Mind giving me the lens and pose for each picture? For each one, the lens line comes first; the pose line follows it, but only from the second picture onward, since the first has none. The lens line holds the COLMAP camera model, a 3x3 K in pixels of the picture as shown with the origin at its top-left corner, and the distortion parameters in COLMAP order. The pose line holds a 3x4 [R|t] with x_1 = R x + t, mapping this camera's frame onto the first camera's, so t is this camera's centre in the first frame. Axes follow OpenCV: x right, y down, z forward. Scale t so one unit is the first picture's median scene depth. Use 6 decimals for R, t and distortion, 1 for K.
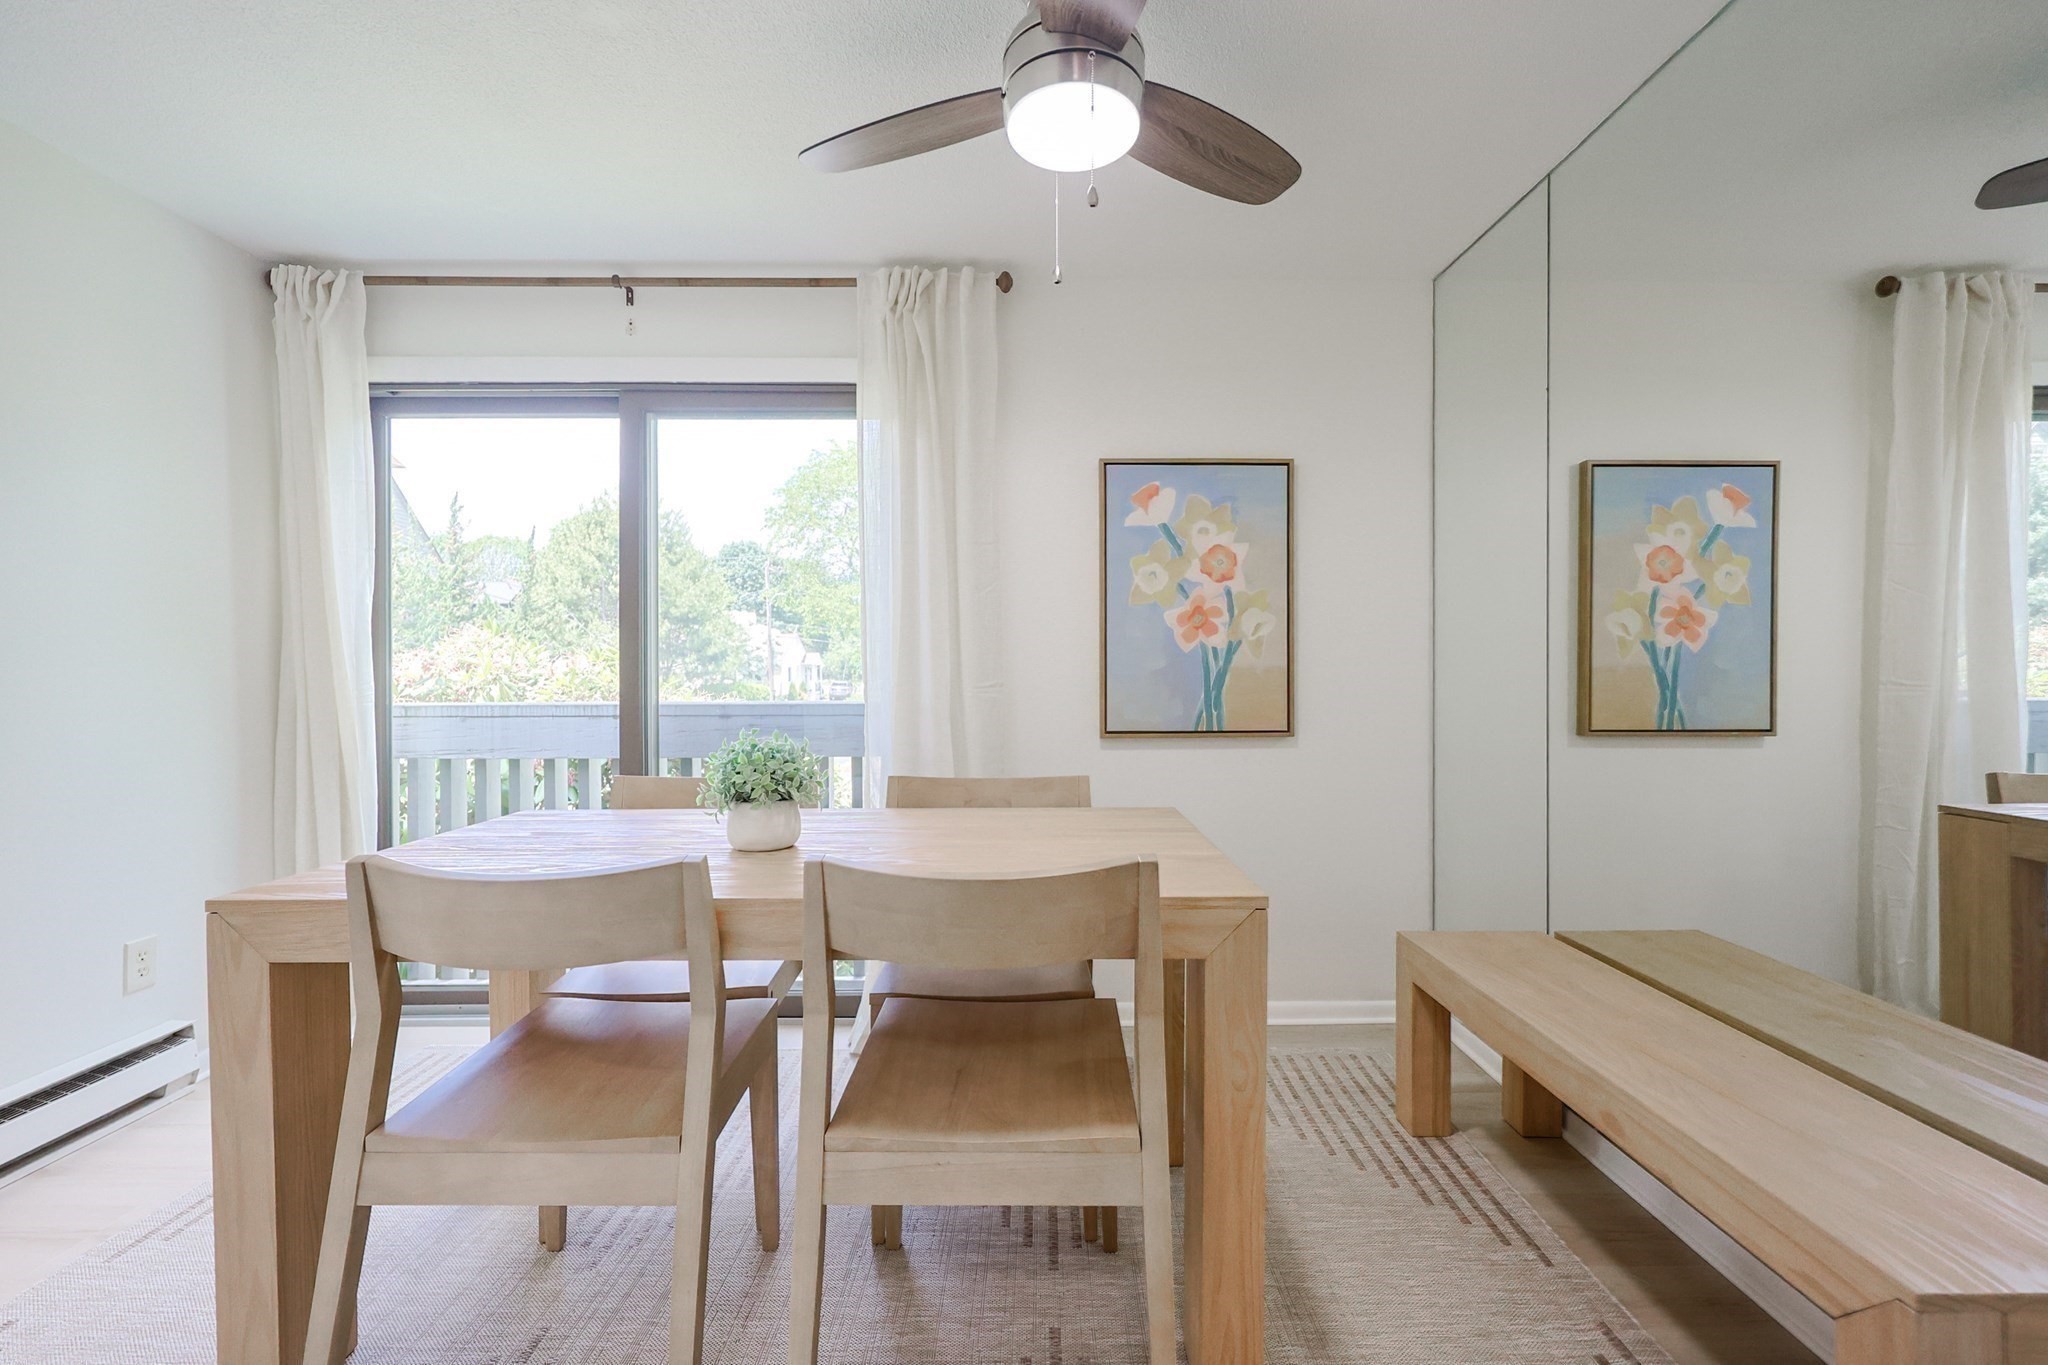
lens RADIAL K [[907.4, 0, 1046.4], [0, 907.4, 685.5], [0, 0, 1]] dist [-0.002395, 0.000719]
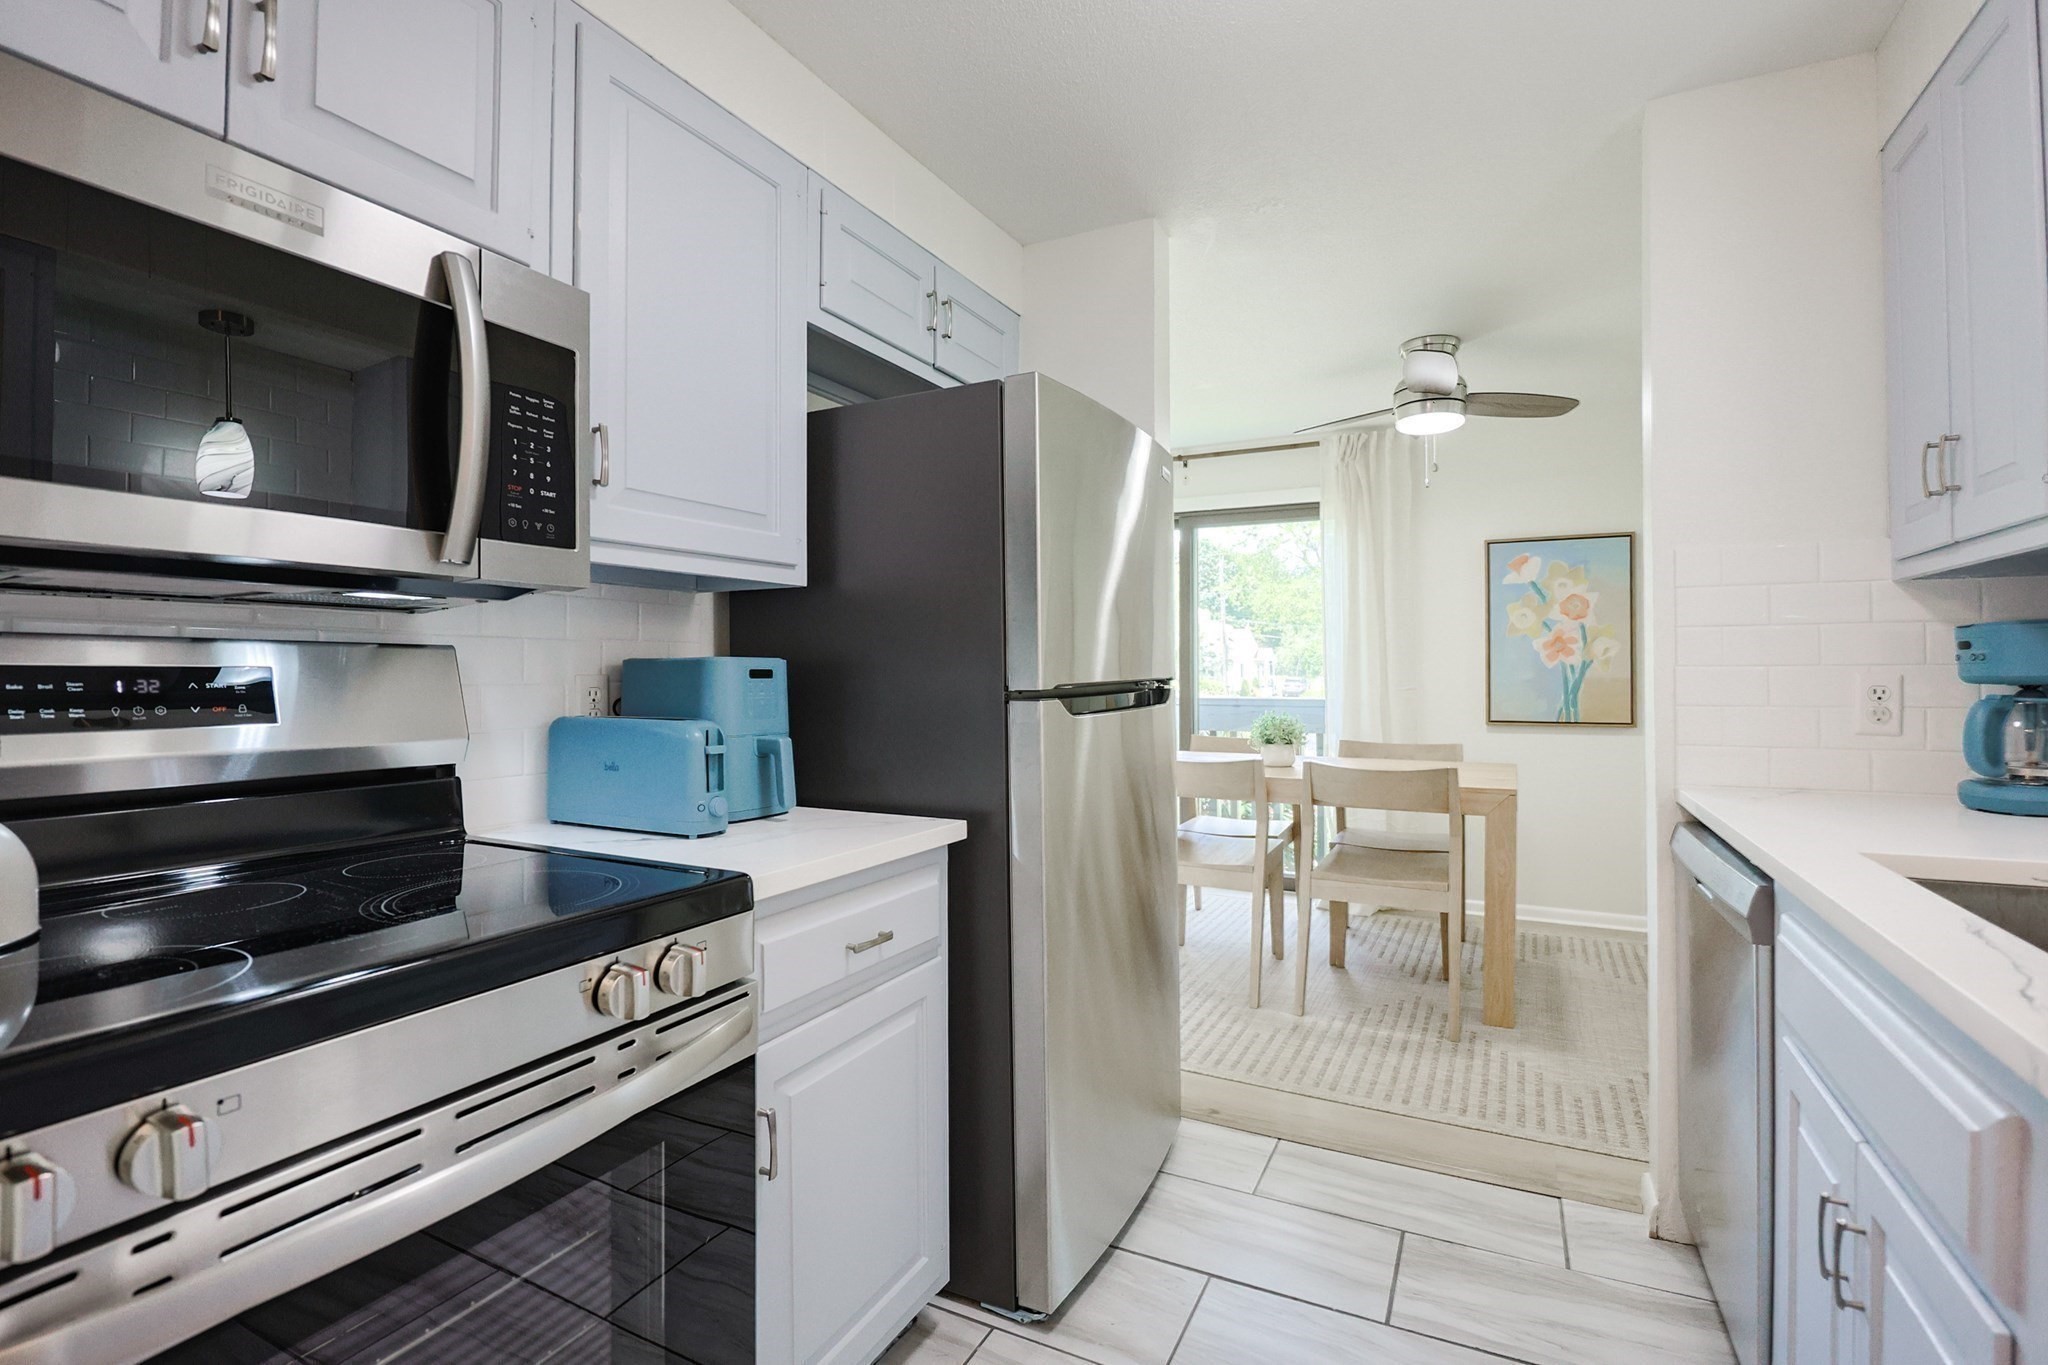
lens RADIAL K [[907.4, 0, 1044.7], [0, 907.4, 666.4], [0, 0, 1]] dist [-0.002395, 0.000719]
pose [[0.881865, -0.000994, -0.471501, 0.125588], [-0.006747, 0.999869, -0.014727, -0.011920], [0.471453, 0.016168, 0.881743, -0.682191]]
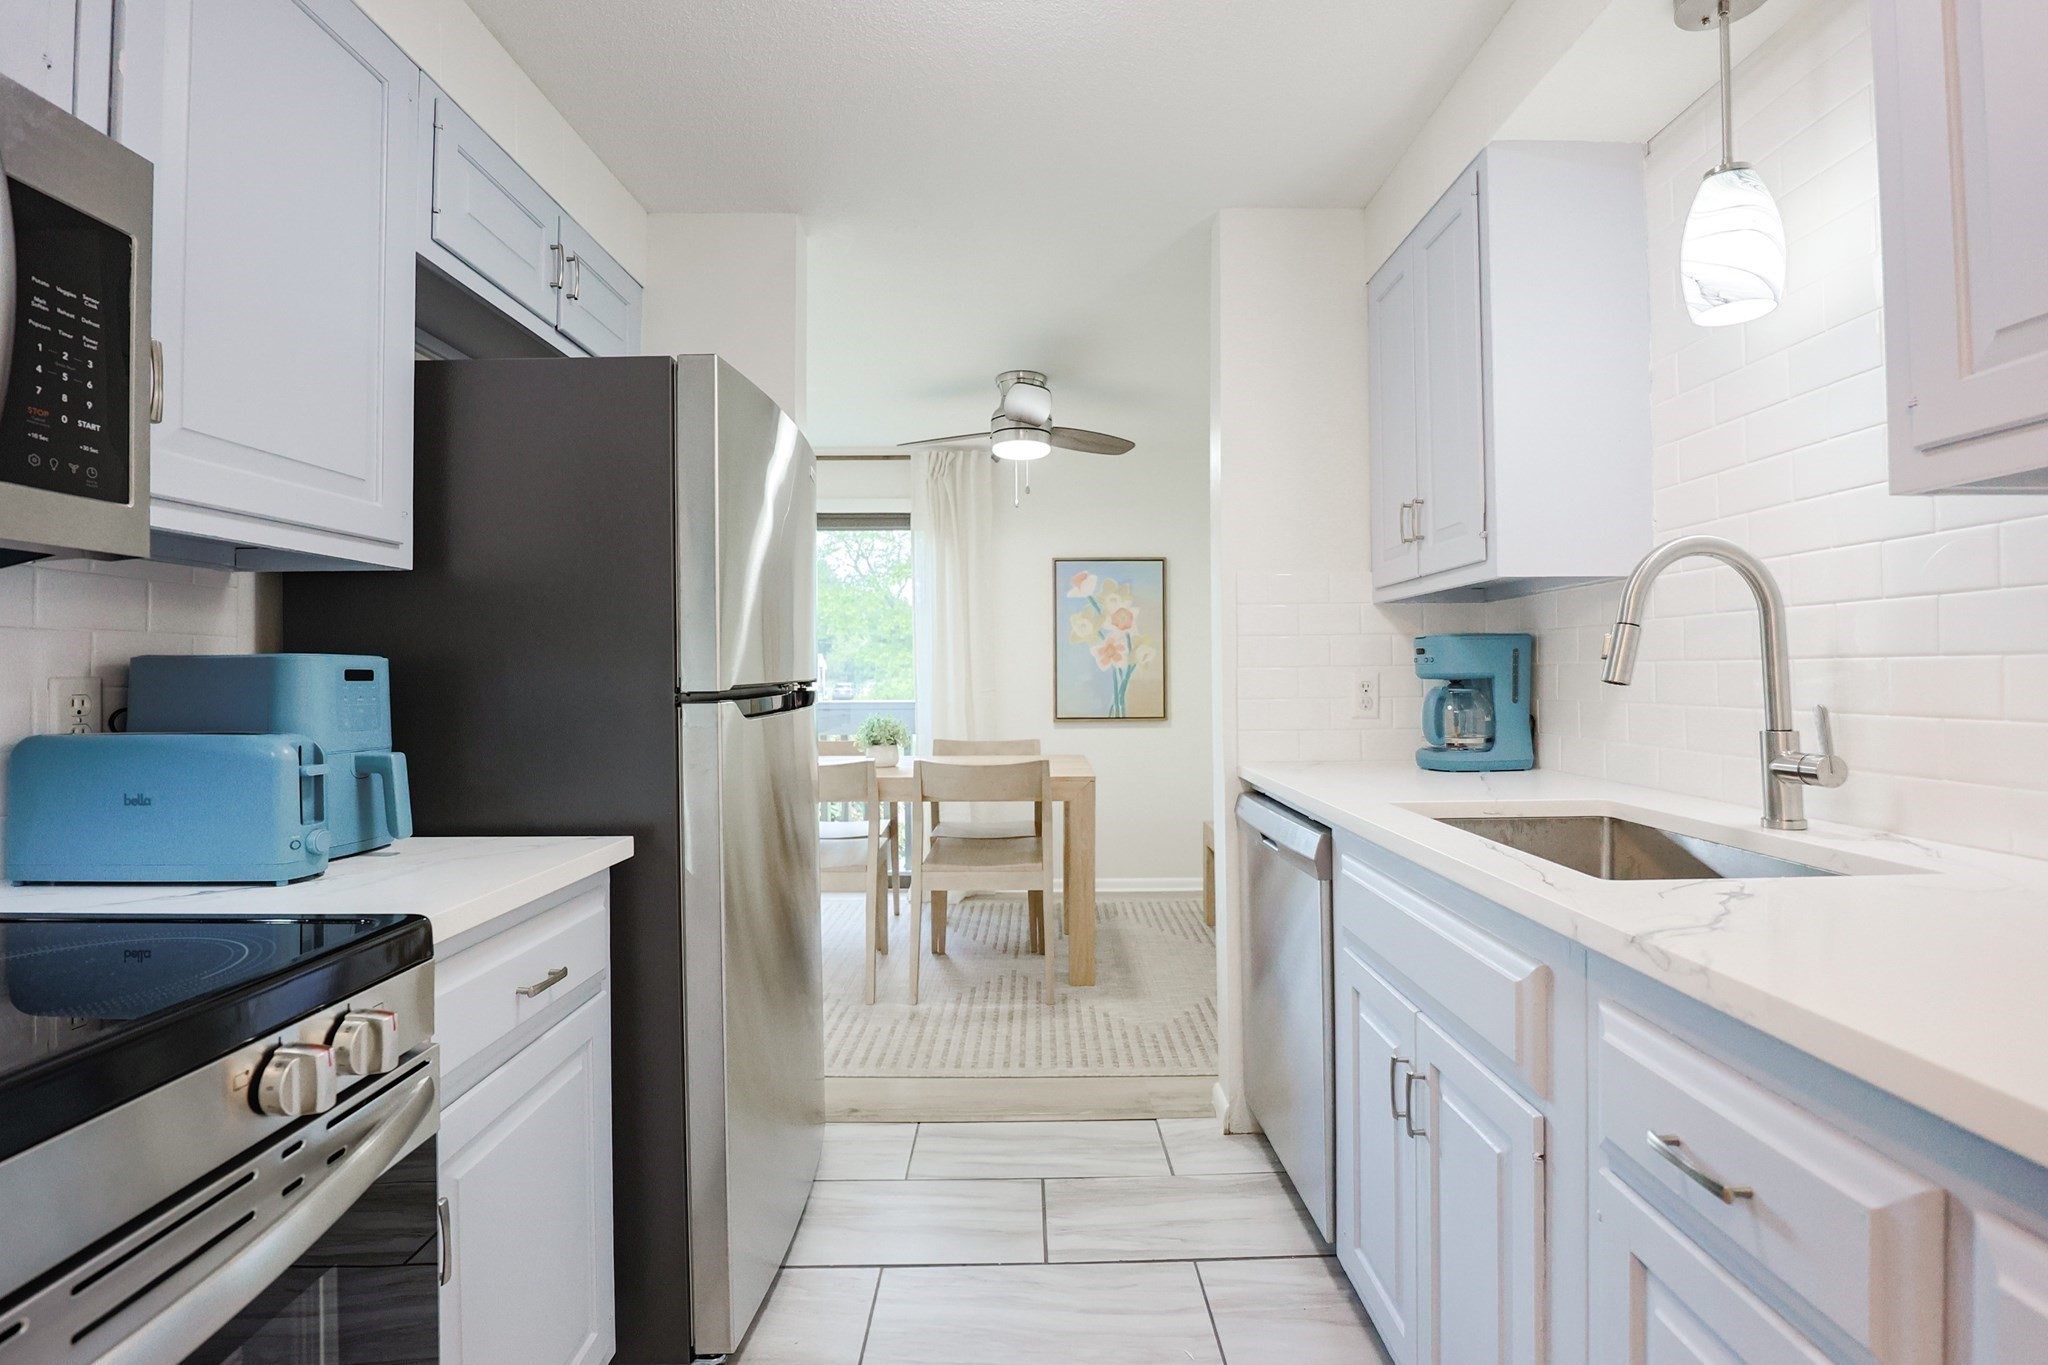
lens RADIAL K [[907.4, 0, 1015.0], [0, 907.4, 664.1], [0, 0, 1]] dist [-0.002395, 0.000719]
pose [[0.999179, -0.003474, -0.040374, 0.057177], [0.002481, 0.999693, -0.024635, -0.008305], [0.040447, 0.024514, 0.998881, -0.708253]]
